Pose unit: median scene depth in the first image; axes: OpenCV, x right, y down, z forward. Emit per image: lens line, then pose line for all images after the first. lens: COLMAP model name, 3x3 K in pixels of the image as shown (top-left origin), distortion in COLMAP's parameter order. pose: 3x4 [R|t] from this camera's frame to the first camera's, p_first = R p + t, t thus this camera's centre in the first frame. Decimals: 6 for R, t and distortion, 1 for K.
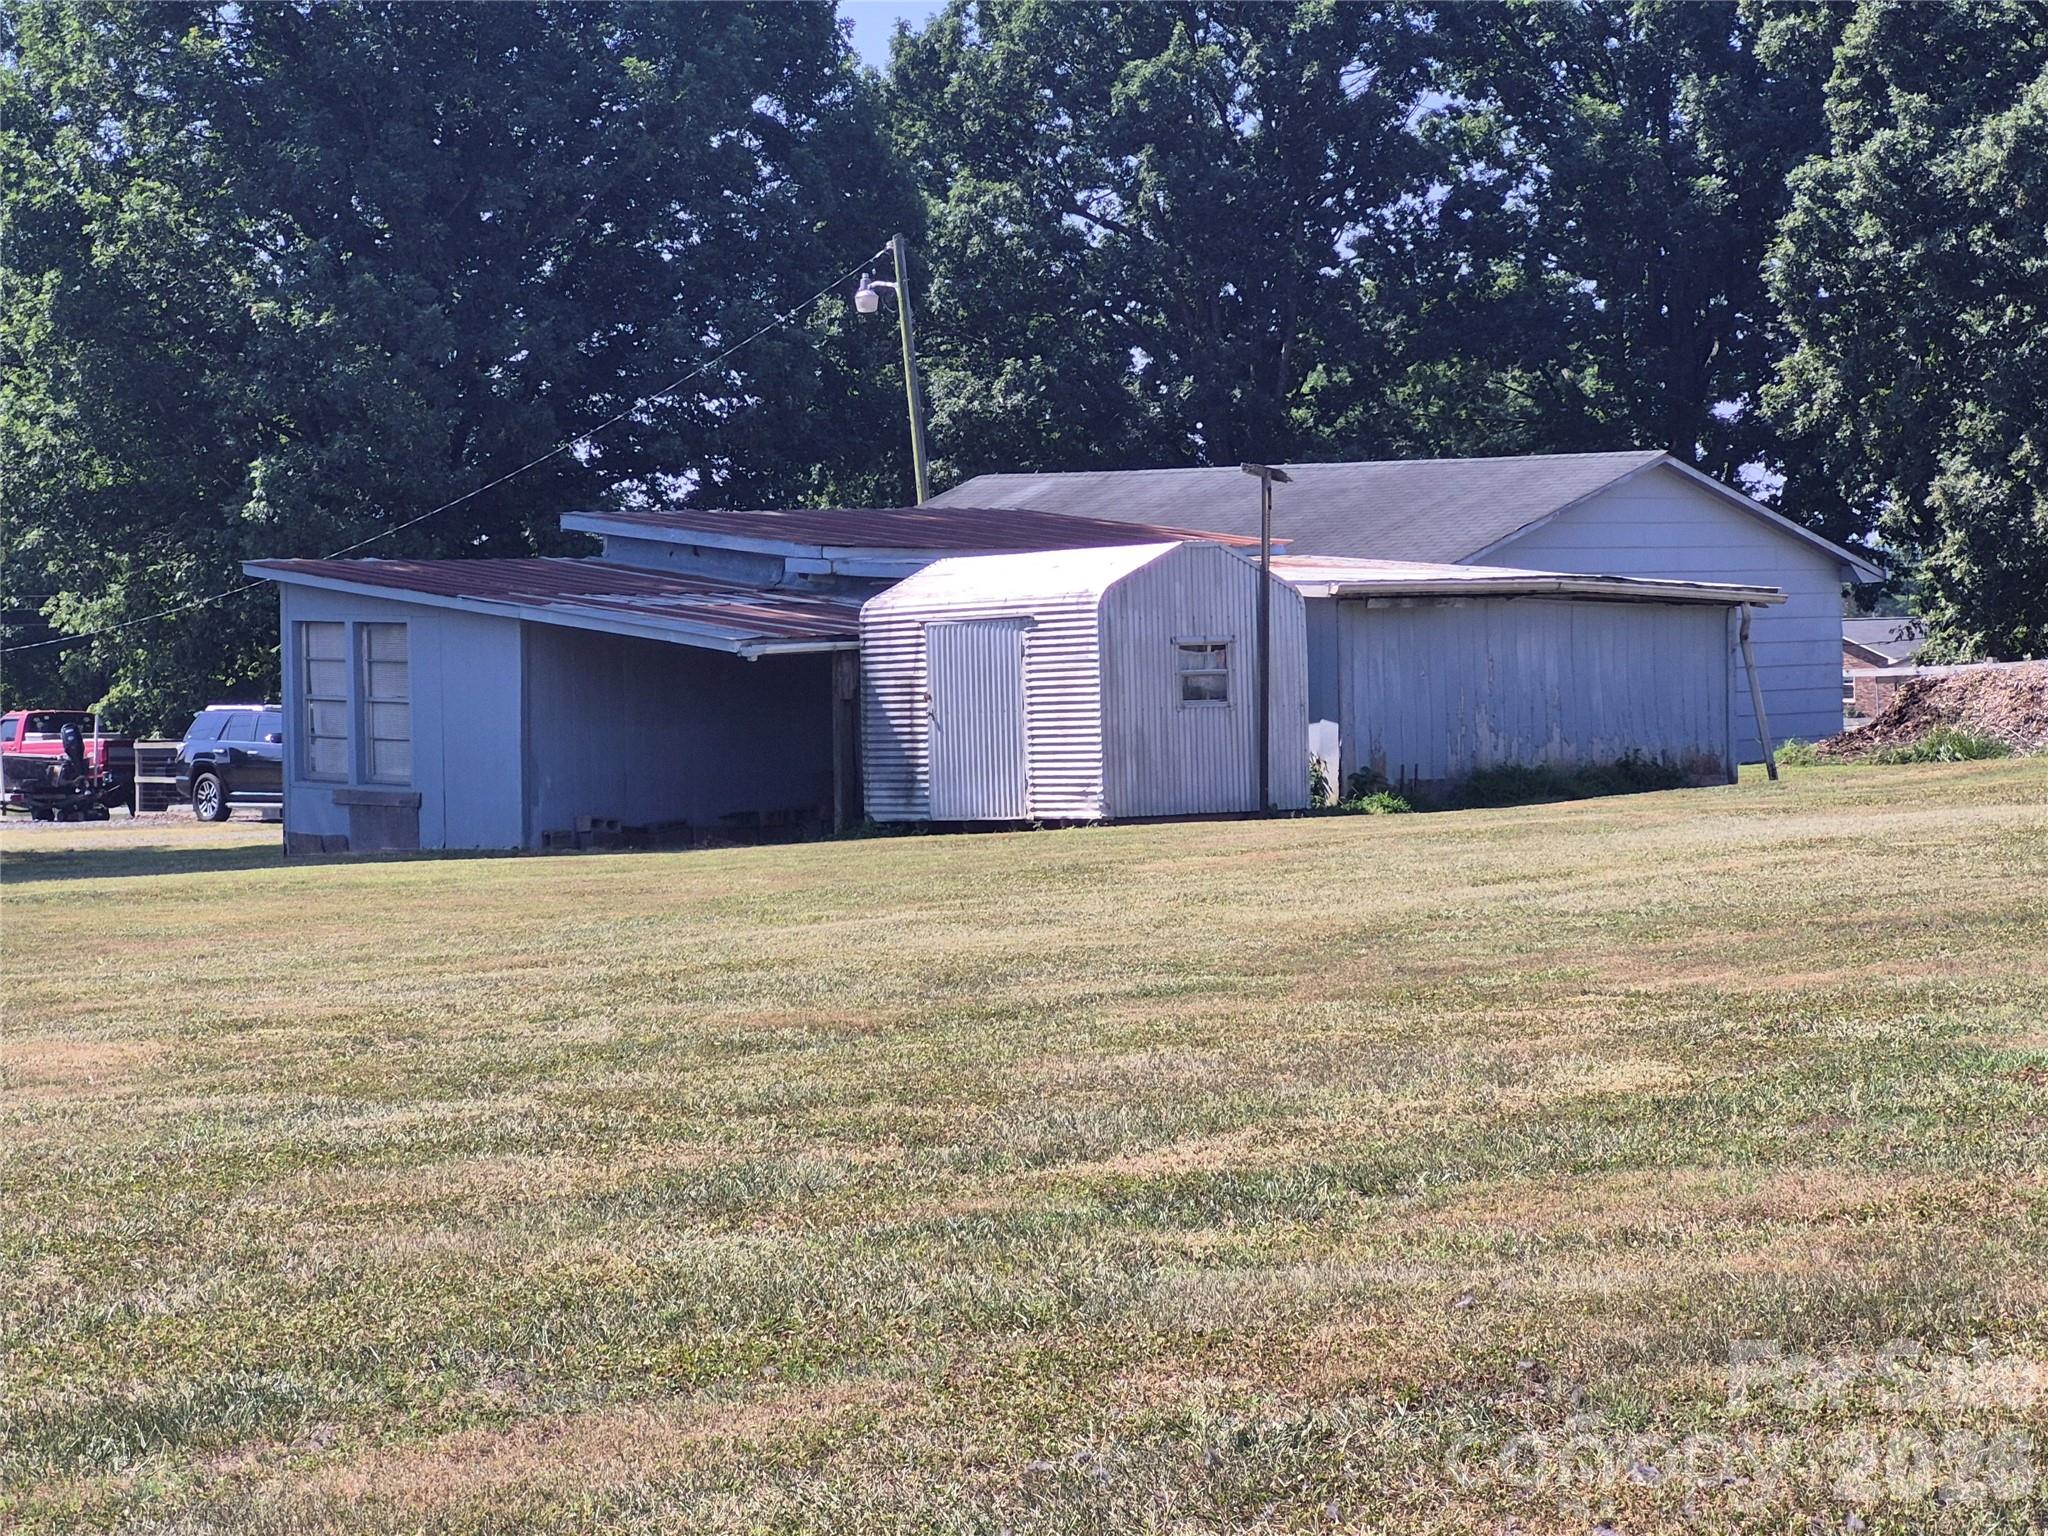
lens RADIAL K [[4868.2, 0, 1024.0], [0, 4868.2, 768.0], [0, 0, 1]] dist [-0.448164, 4.254419]
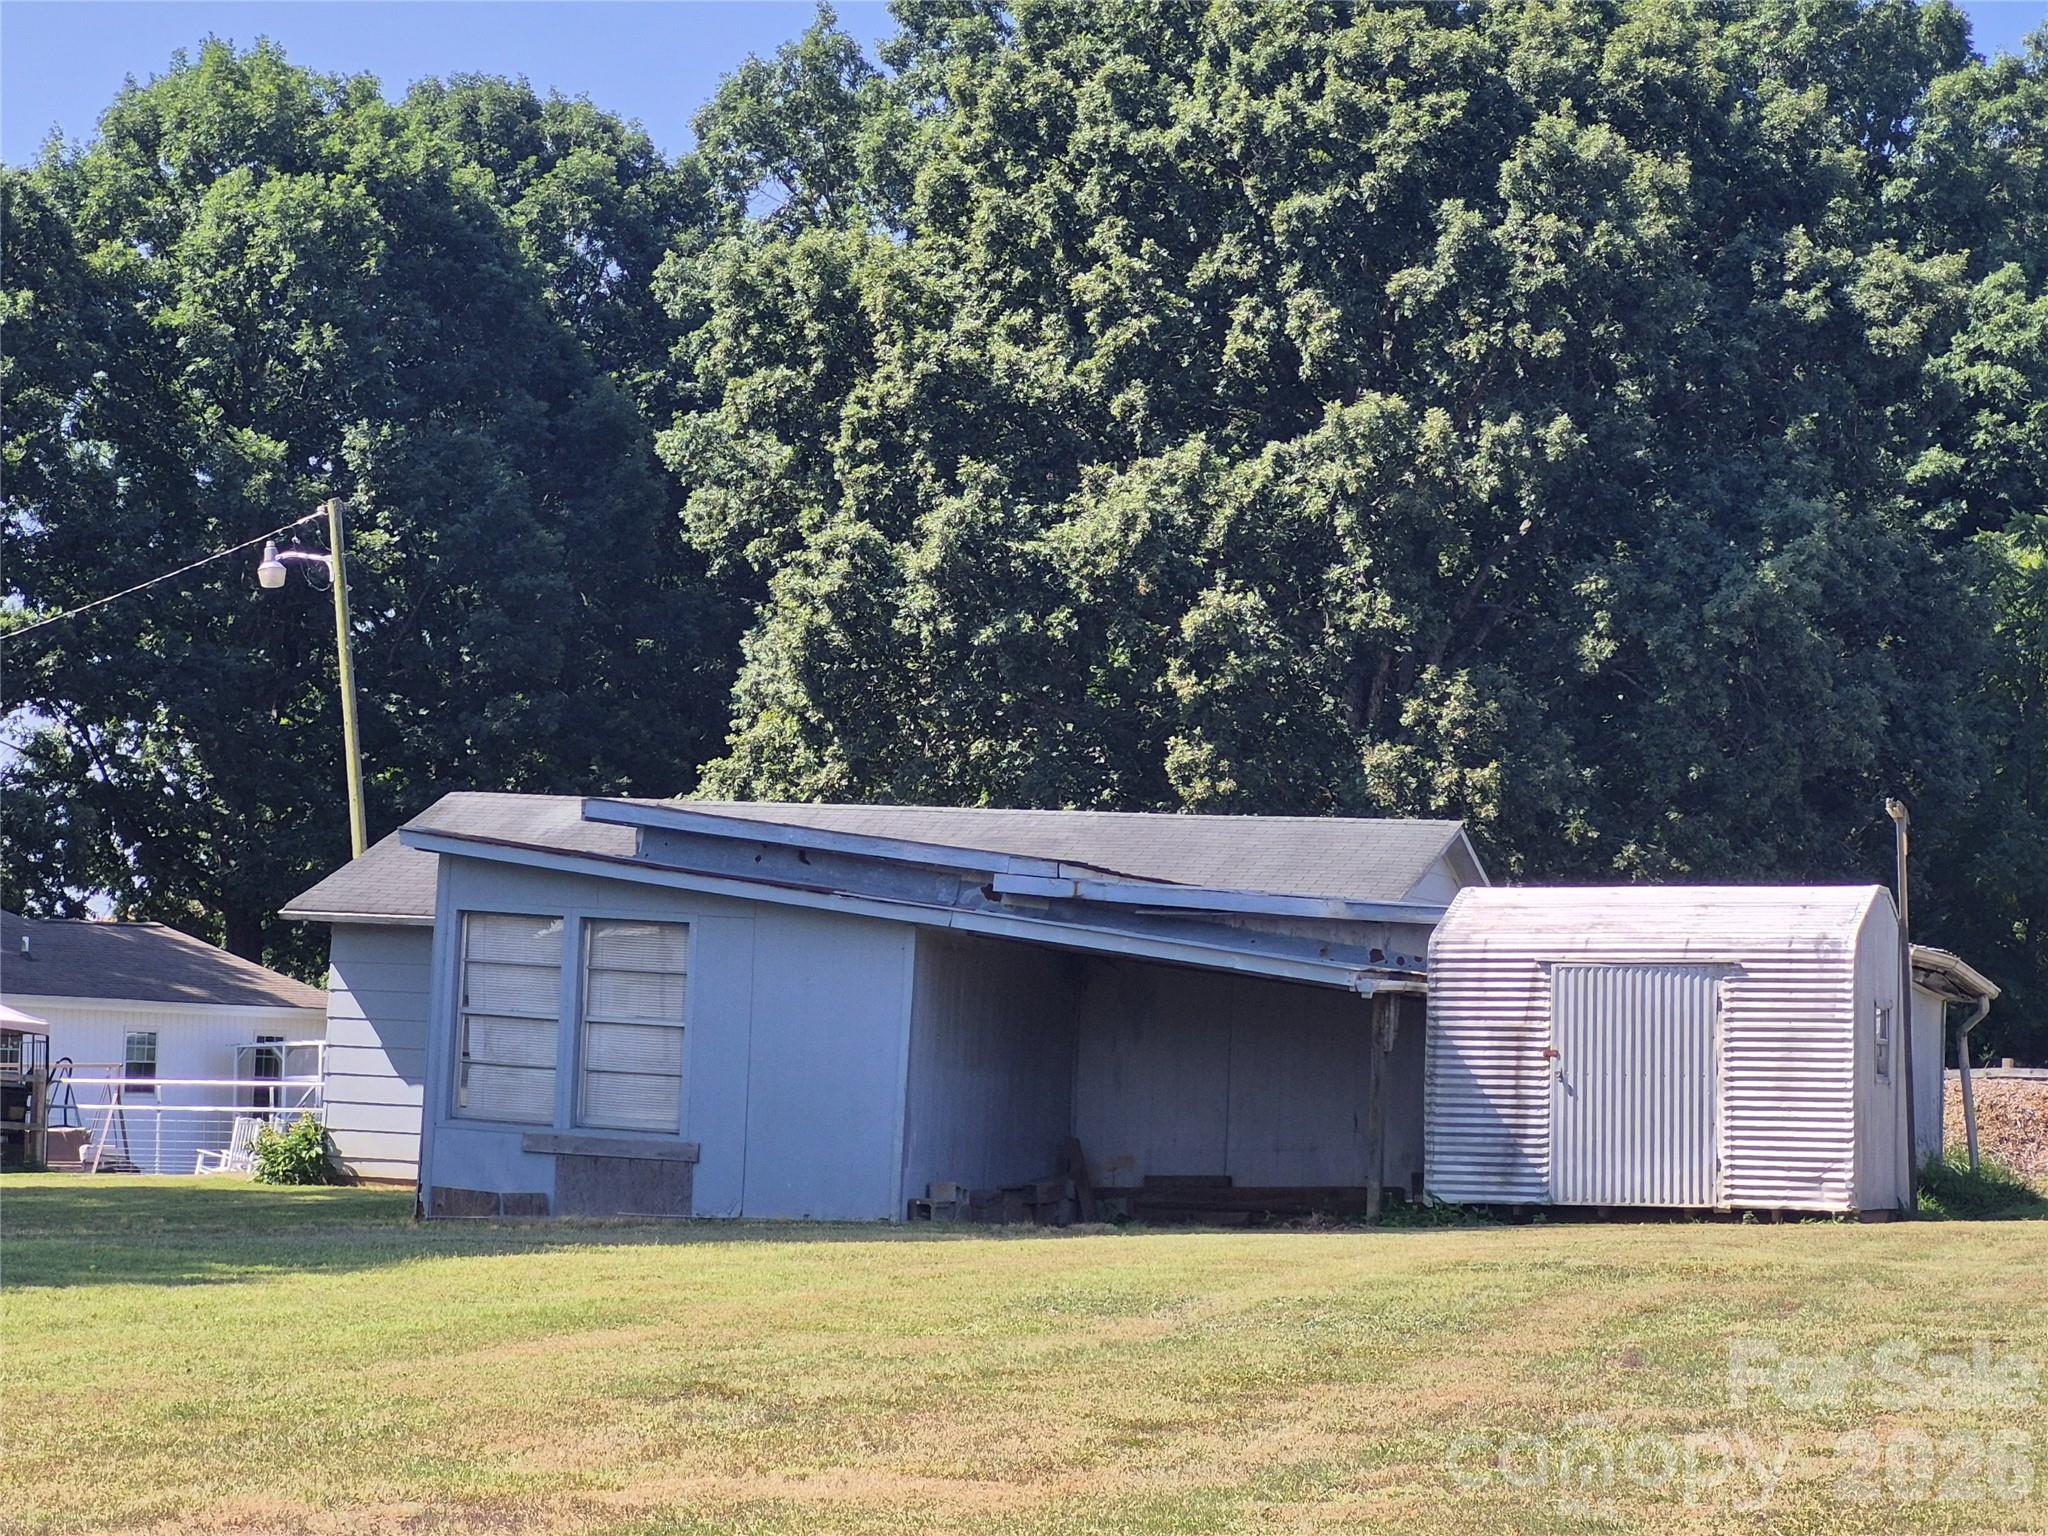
lens RADIAL K [[4881.6, 0, 1024.0], [0, 4881.6, 768.0], [0, 0, 1]] dist [-0.086274, 3.258923]
pose [[0.877848, 0.079489, 0.472298, -0.446485], [-0.038403, 0.994638, -0.096023, 0.018144], [-0.477398, 0.066156, 0.876193, 0.289677]]
